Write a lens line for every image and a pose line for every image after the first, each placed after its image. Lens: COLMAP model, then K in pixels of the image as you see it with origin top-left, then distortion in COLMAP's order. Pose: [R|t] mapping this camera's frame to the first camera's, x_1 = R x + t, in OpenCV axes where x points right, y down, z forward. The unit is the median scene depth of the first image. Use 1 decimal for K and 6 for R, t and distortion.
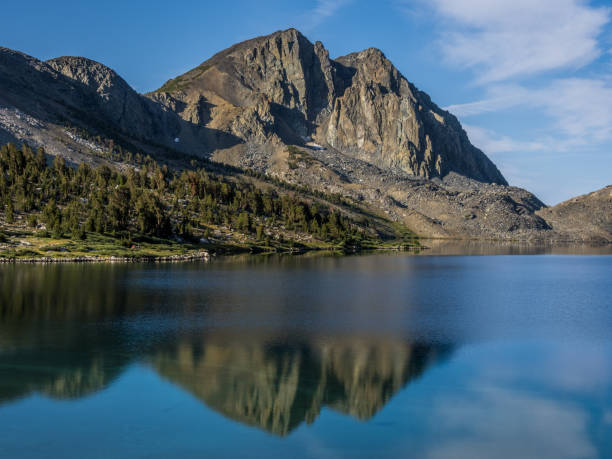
lens RADIAL K [[1213.3, 0, 345.1], [0, 1213.3, 231.7], [0, 0, 1]] dist [-0.034951, 0.076179]
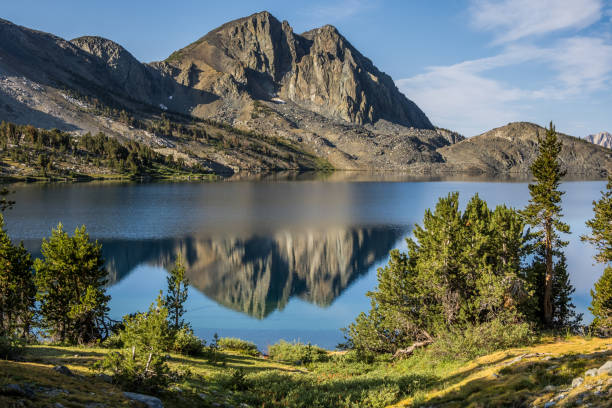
lens RADIAL K [[997.5, 0, 345.4], [0, 997.5, 180.4], [0, 0, 1]] dist [0.086416, -0.046629]
pose [[0.994048, -0.004525, -0.108852, 0.166345], [0.006319, 0.999850, 0.016136, -0.000618], [0.108762, -0.016728, 0.993927, -0.077350]]
